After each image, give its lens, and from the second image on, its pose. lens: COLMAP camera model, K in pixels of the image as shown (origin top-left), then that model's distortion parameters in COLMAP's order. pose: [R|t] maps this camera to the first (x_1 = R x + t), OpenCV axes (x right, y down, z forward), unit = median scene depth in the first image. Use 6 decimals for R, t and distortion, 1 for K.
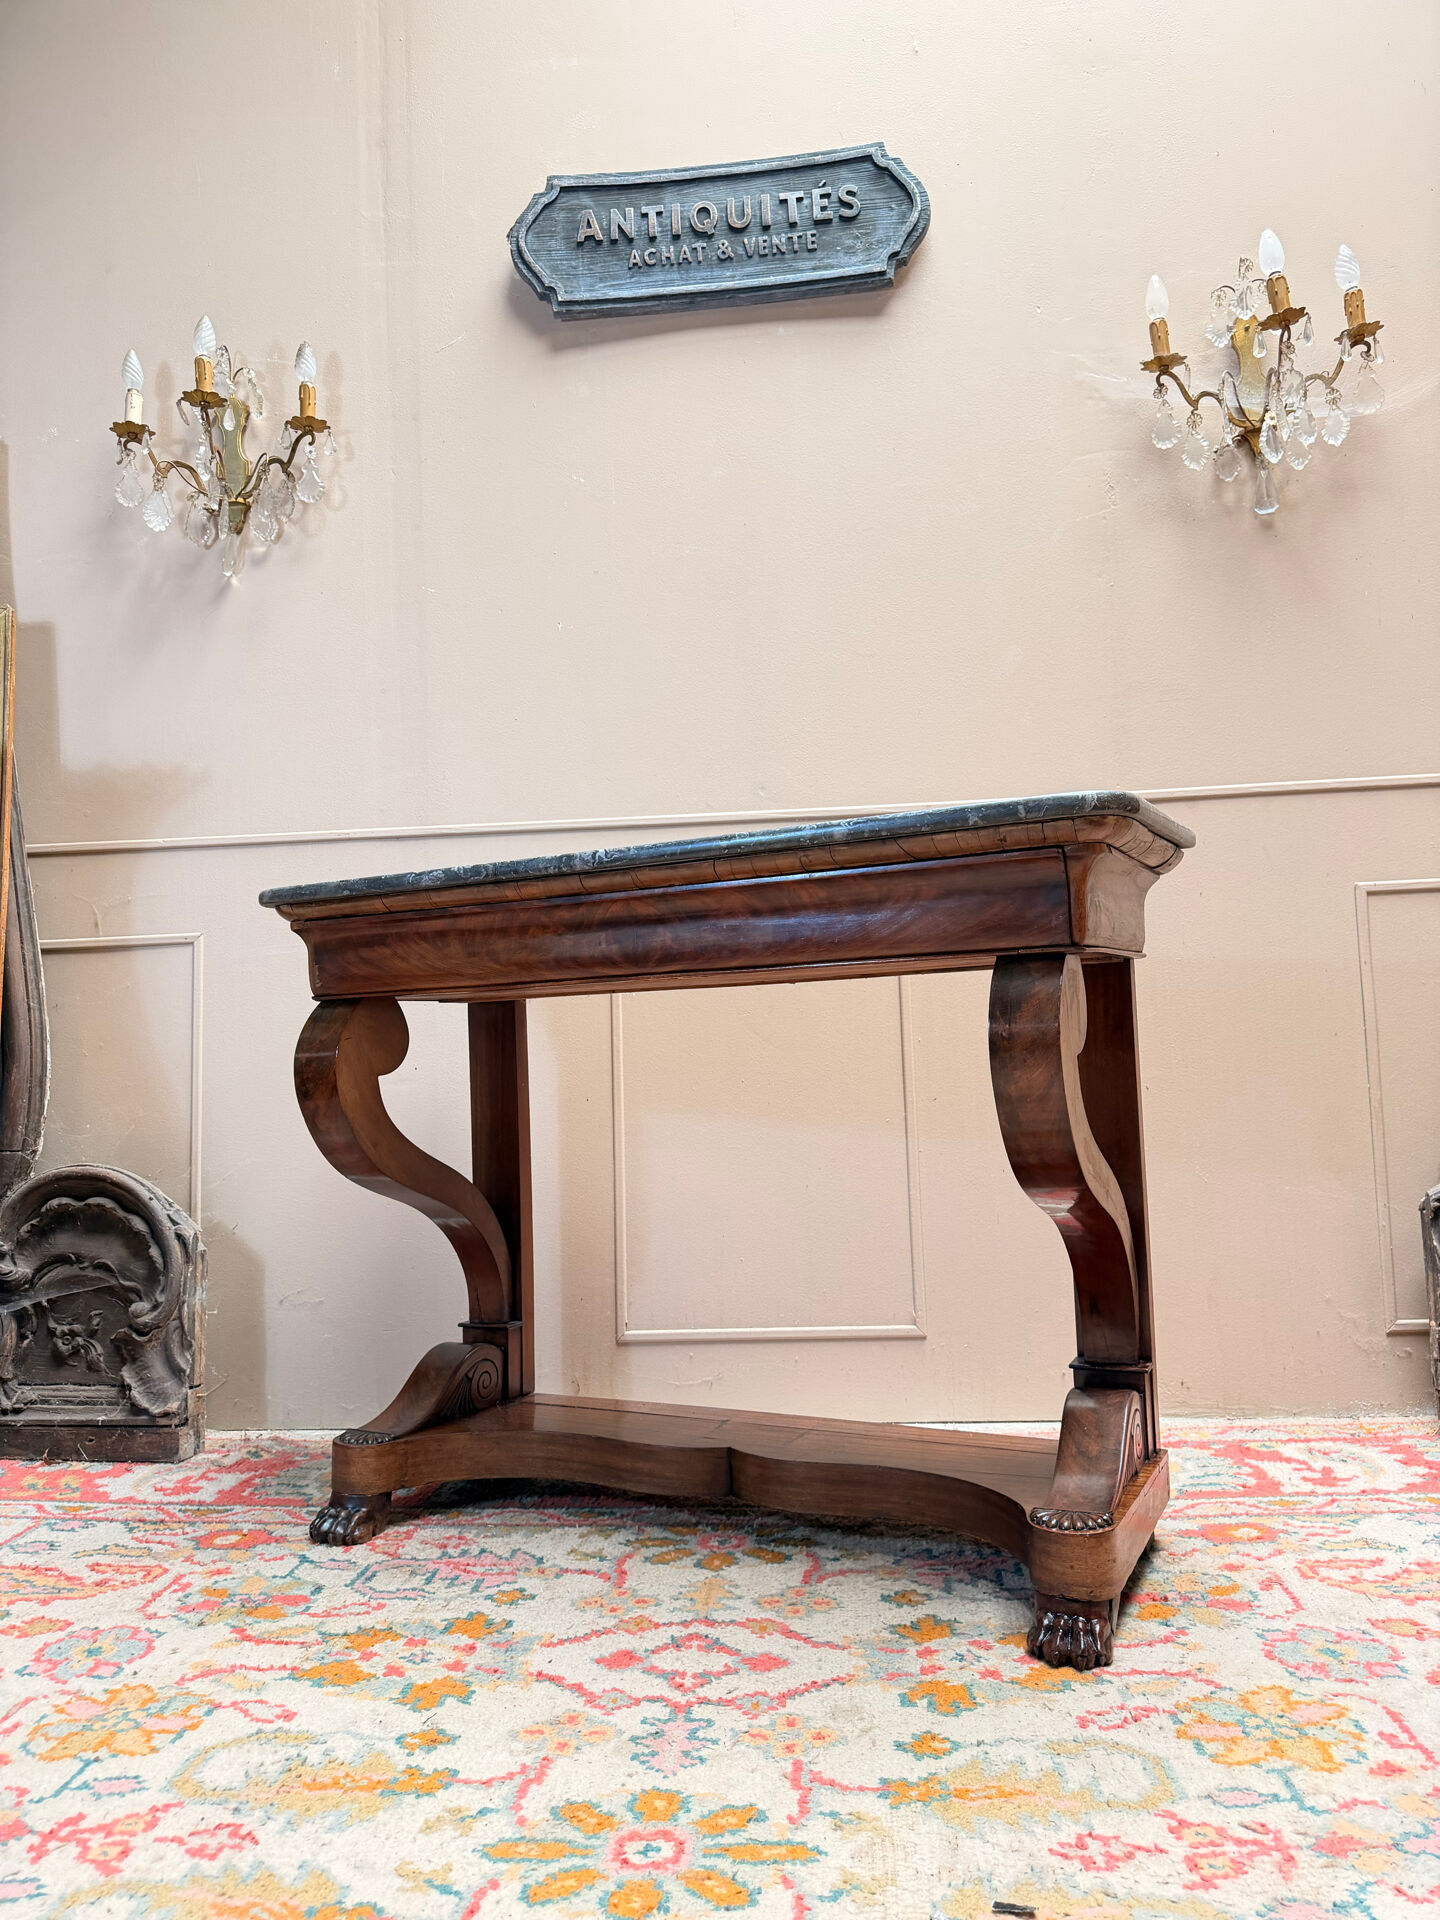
lens RADIAL K [[1368.5, 0, 717.9], [0, 1368.5, 955.8], [0, 0, 1]] dist [-0.001763, -0.003250]
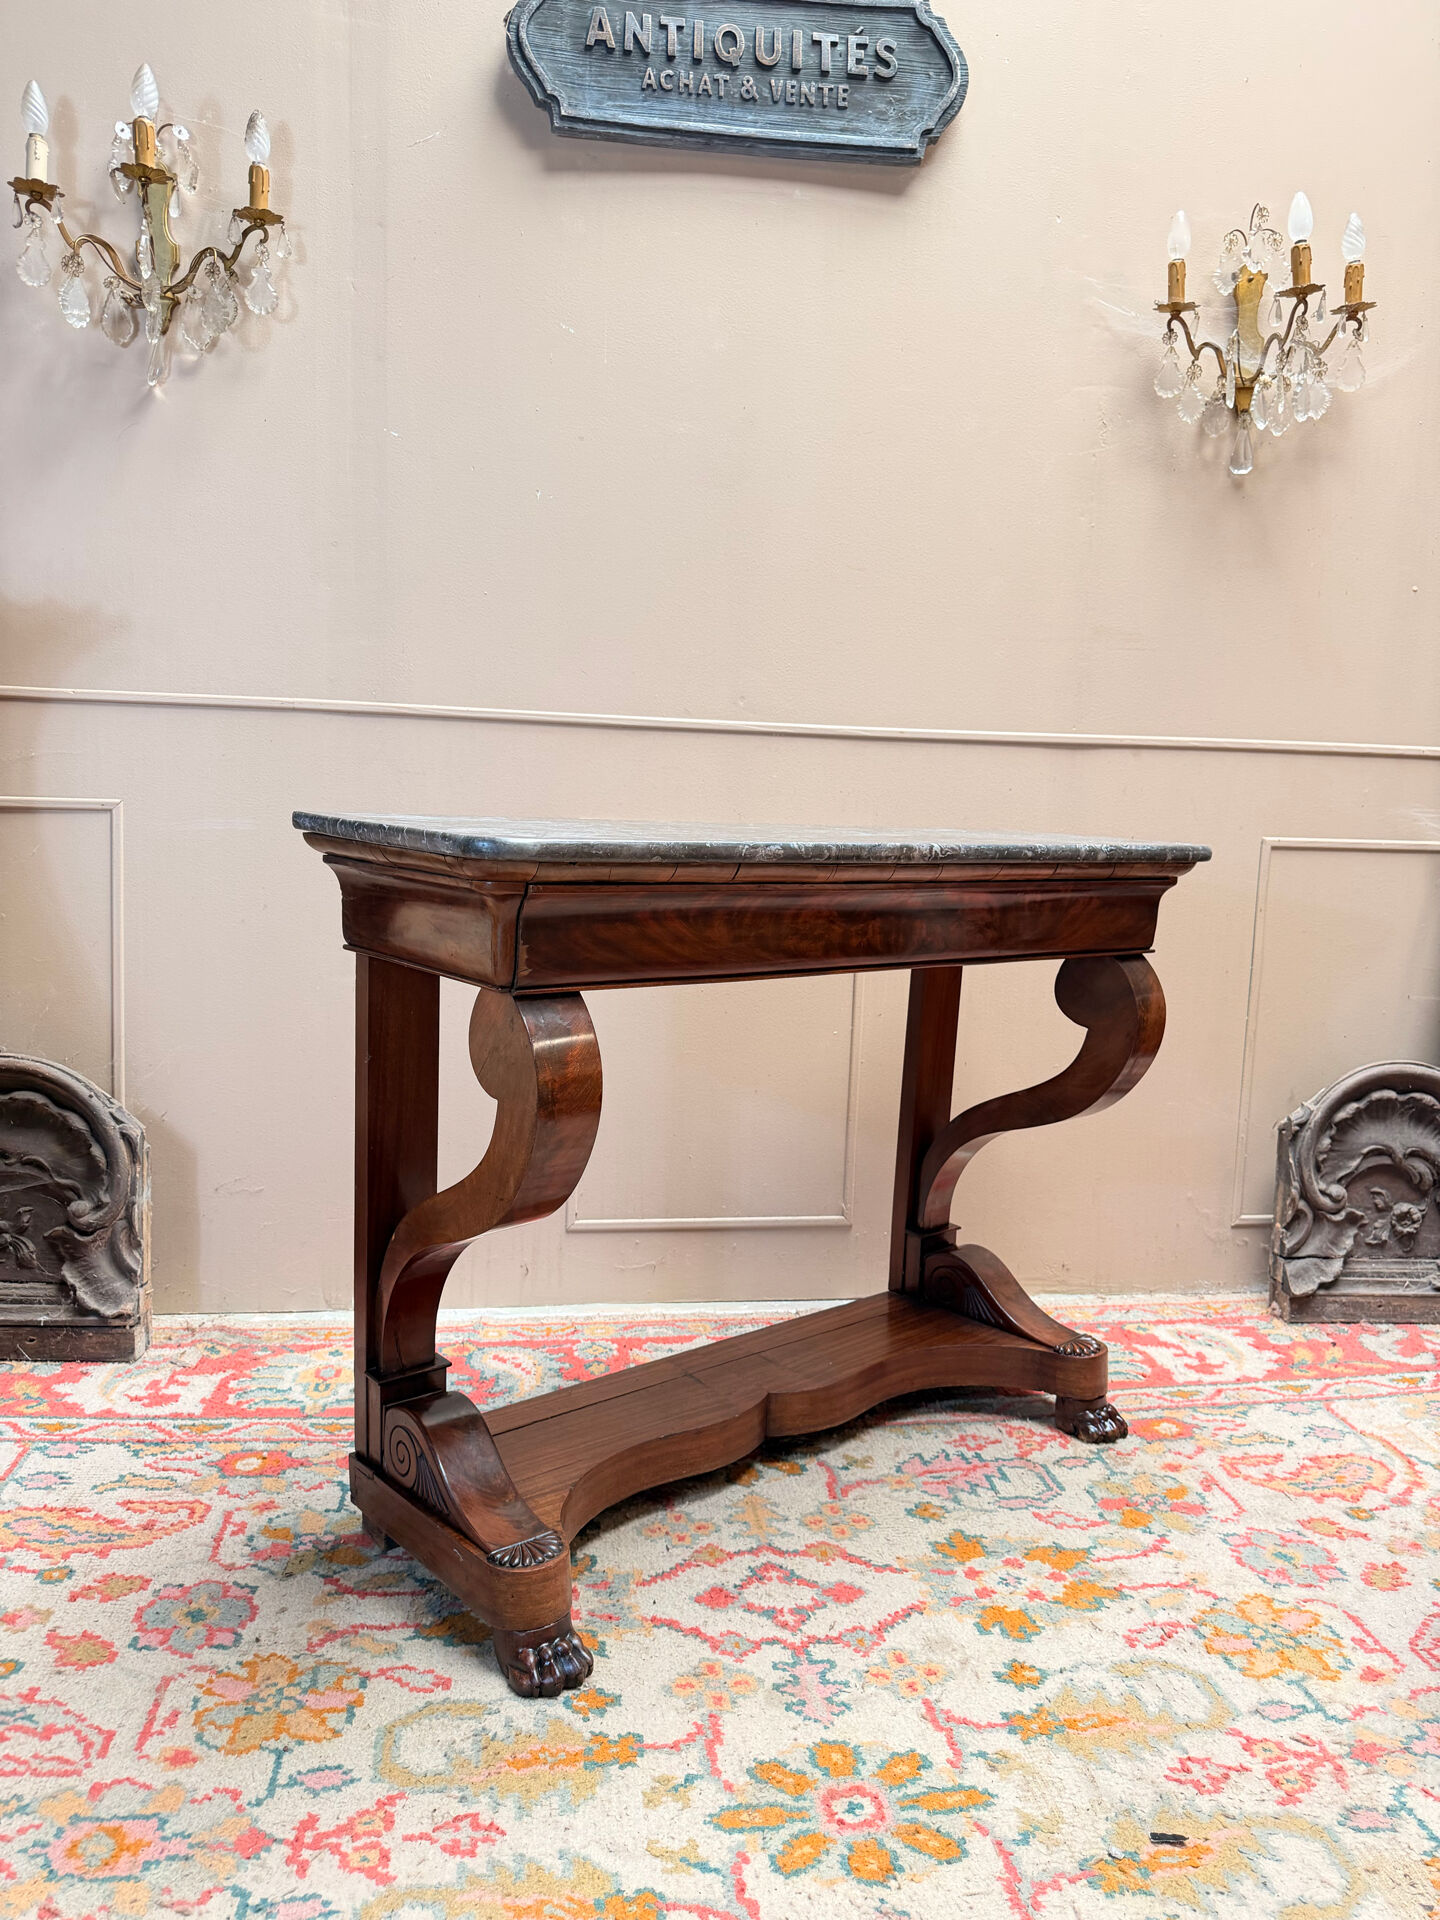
lens RADIAL K [[1368.6, 0, 722.4], [0, 1368.6, 963.5], [0, 0, 1]] dist [-0.000335, -0.005039]
pose [[0.970833, 0.040114, 0.236376, -0.289523], [-0.085702, 0.978828, 0.185880, -0.163646], [-0.223914, -0.200717, 0.953716, 0.031534]]
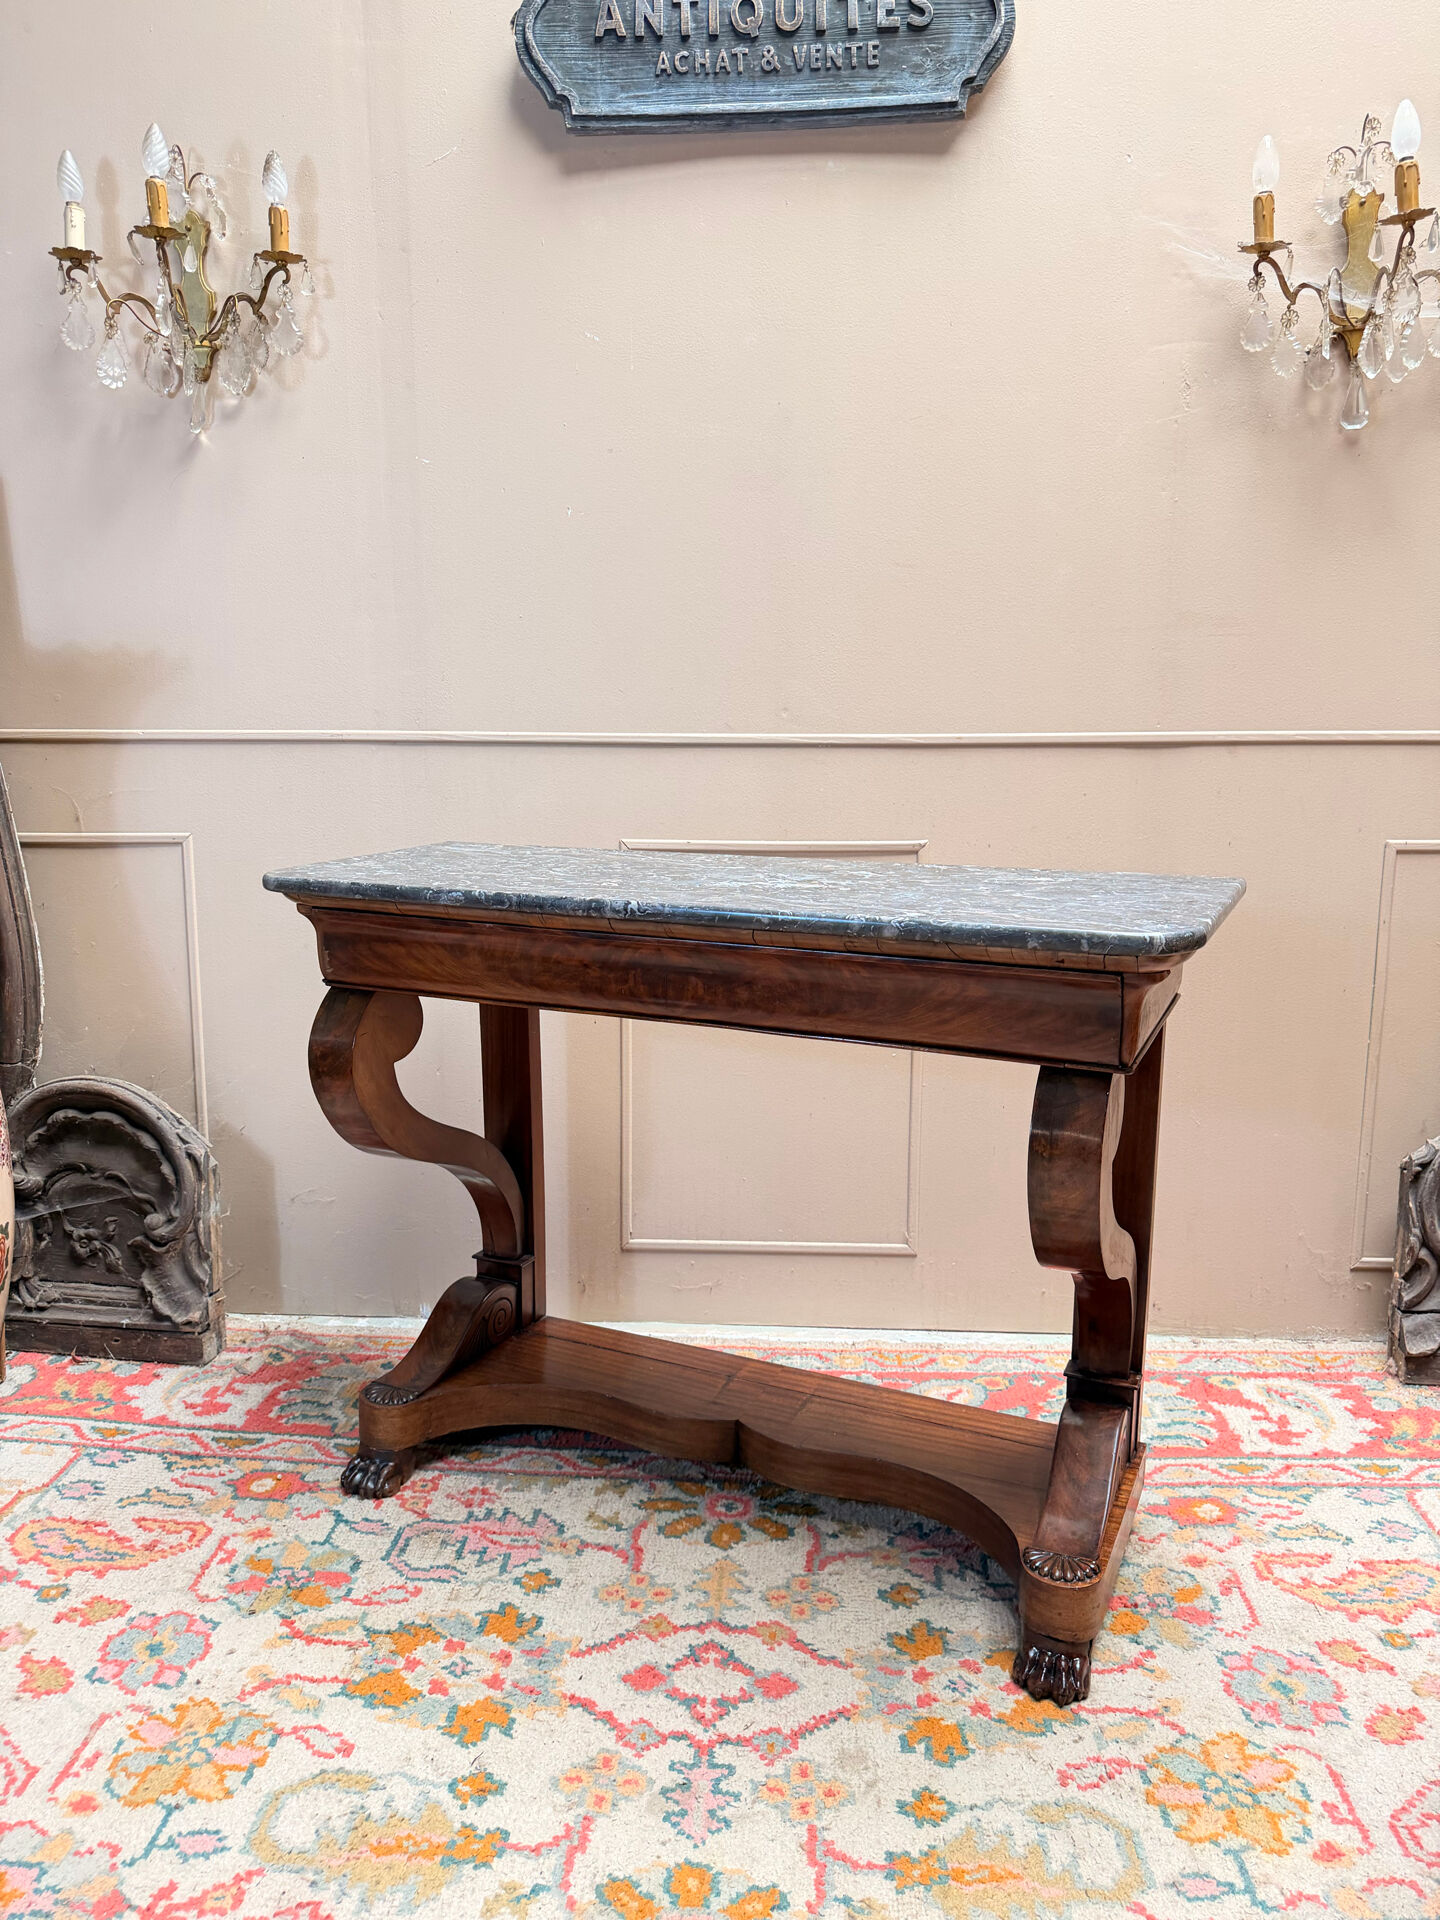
lens RADIAL K [[1367.4, 0, 729.5], [0, 1367.4, 953.6], [0, 0, 1]] dist [0.000224, -0.005246]
pose [[0.998848, 0.029370, 0.037957, -0.051123], [-0.037811, 0.968664, 0.245480, -0.265145], [-0.029557, -0.246632, 0.968658, 0.062968]]
